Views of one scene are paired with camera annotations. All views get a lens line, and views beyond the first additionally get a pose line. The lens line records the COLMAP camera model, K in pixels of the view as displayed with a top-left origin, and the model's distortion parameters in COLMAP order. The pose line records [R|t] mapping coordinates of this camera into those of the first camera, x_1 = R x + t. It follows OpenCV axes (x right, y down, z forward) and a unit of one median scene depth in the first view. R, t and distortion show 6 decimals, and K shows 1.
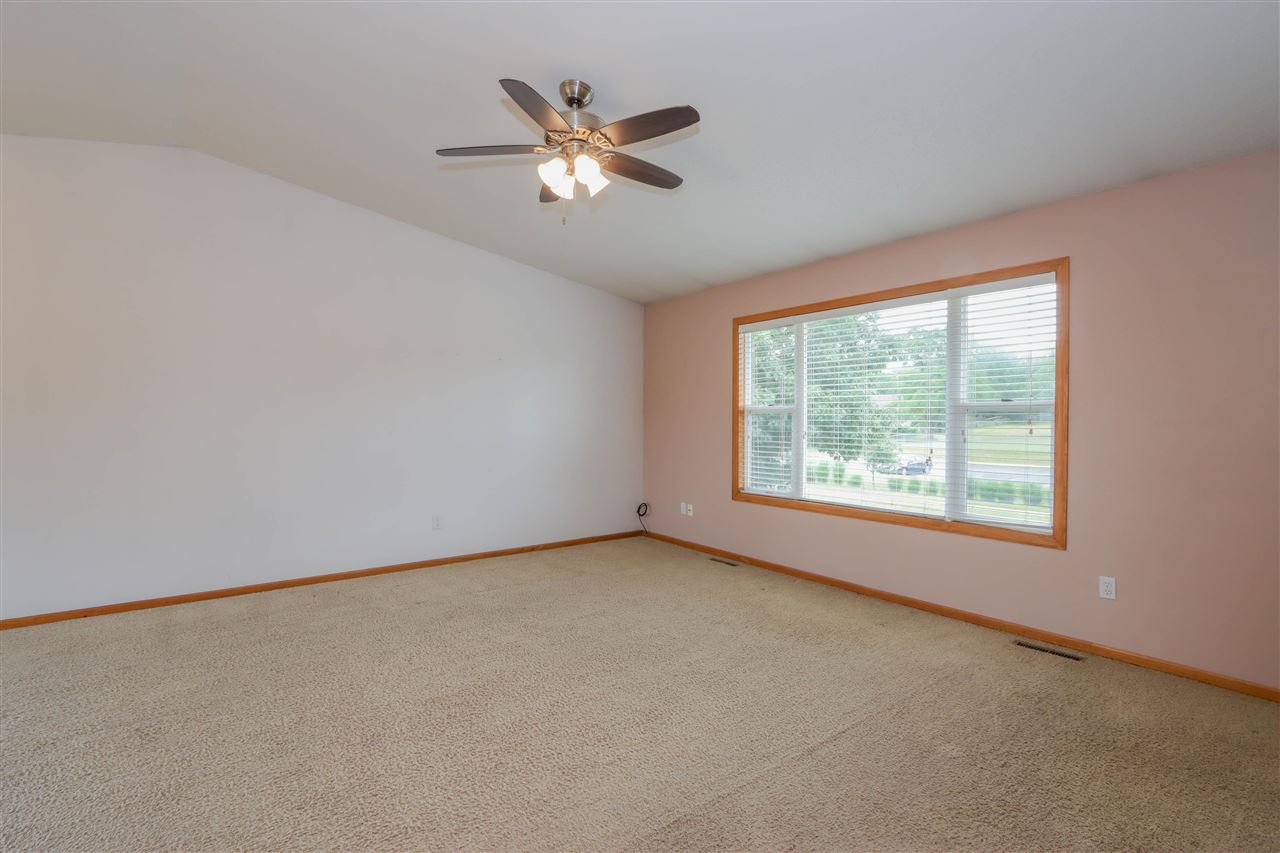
lens RADIAL K [[601.4, 0, 650.4], [0, 601.4, 427.6], [0, 0, 1]] dist [-0.011465, 0.000744]
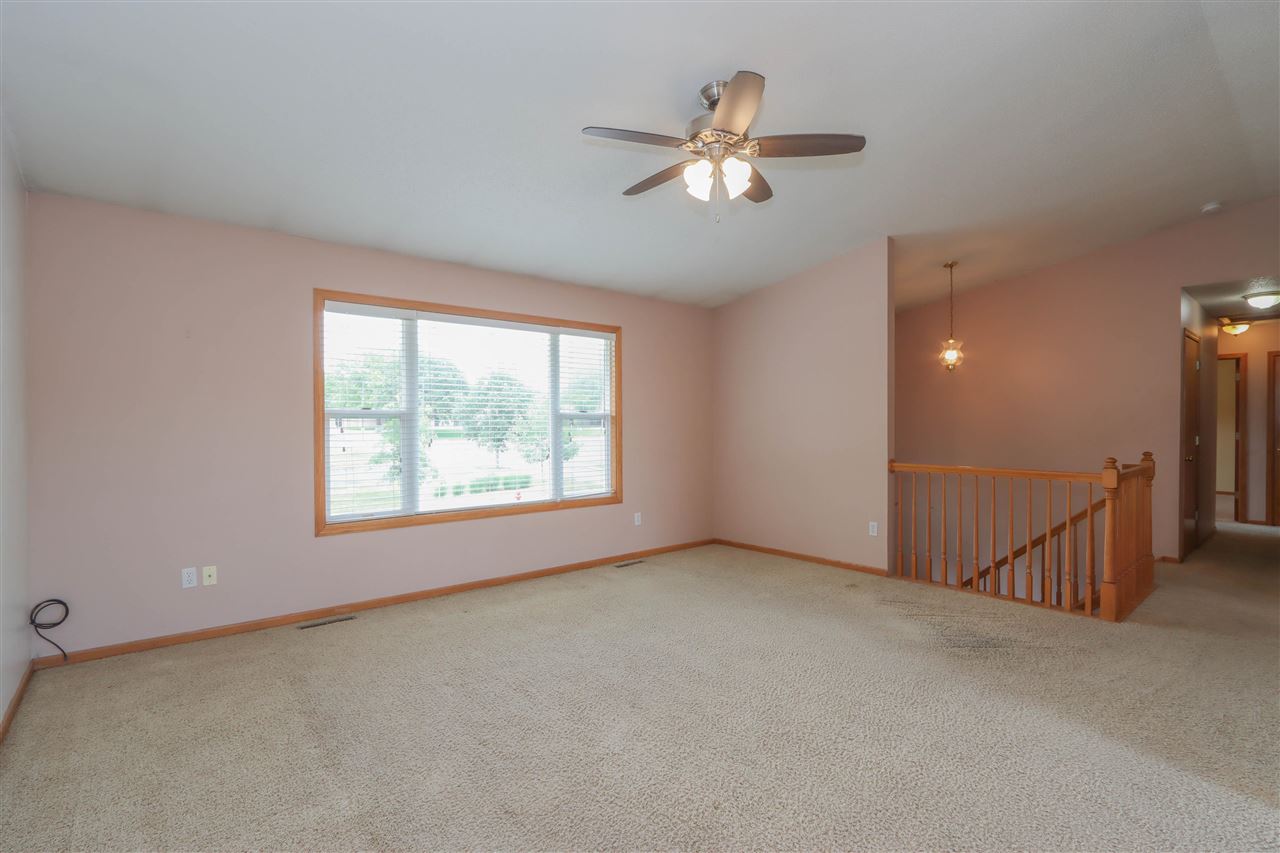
lens RADIAL K [[578.5, 0, 640.0], [0, 578.5, 426.5], [0, 0, 1]] dist [-0.010864, 0.000092]
pose [[-0.028938, -0.029034, 0.999159, -0.730242], [-0.001828, 0.999578, 0.028993, -0.045059], [-0.999580, -0.000987, -0.028979, 0.797563]]
